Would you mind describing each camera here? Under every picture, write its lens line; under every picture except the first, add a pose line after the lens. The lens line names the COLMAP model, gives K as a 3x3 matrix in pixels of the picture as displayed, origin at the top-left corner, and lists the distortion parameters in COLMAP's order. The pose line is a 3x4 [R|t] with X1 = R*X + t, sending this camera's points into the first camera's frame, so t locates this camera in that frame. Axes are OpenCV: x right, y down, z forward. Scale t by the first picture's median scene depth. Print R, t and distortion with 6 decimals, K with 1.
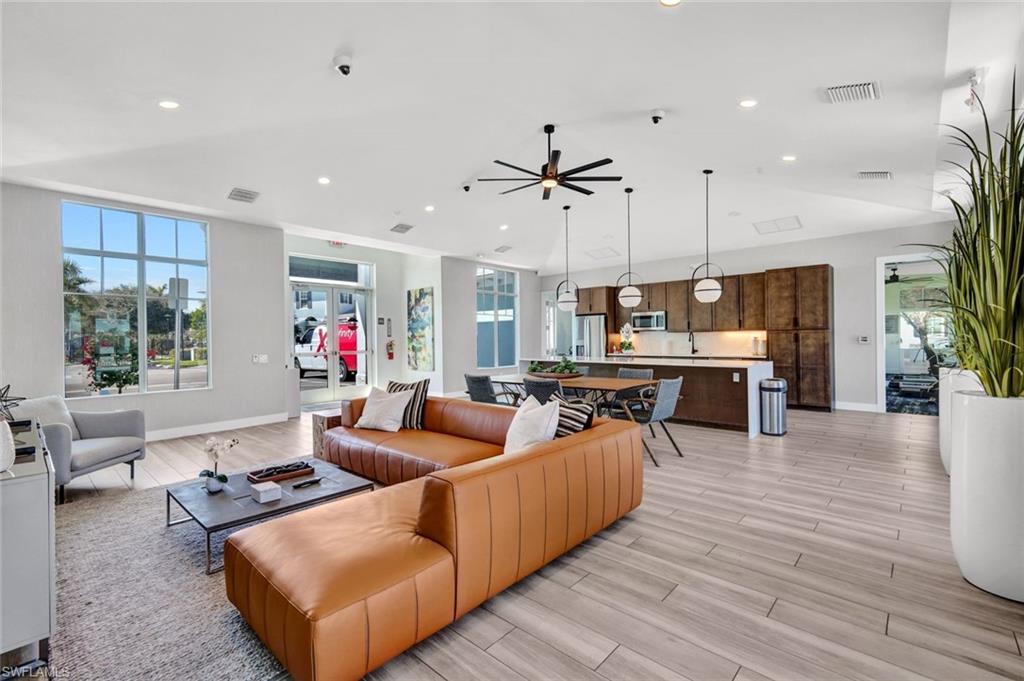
lens RADIAL K [[449.8, 0, 510.0], [0, 449.8, 339.2], [0, 0, 1]] dist [0.011726, -0.001747]
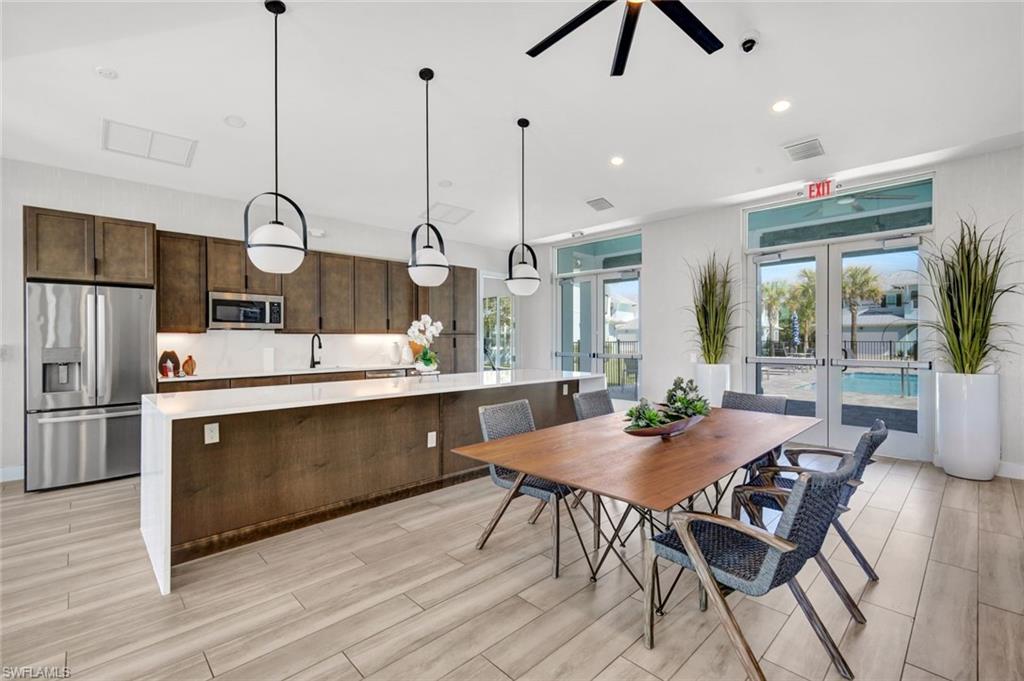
lens RADIAL K [[449.8, 0, 510.3], [0, 449.8, 340.6], [0, 0, 1]] dist [0.011726, -0.001747]
pose [[0.053596, 0.002905, 0.998558, -0.239335], [0.000362, 0.999996, -0.002929, -0.004160], [-0.998563, 0.000518, 0.053594, 0.739586]]
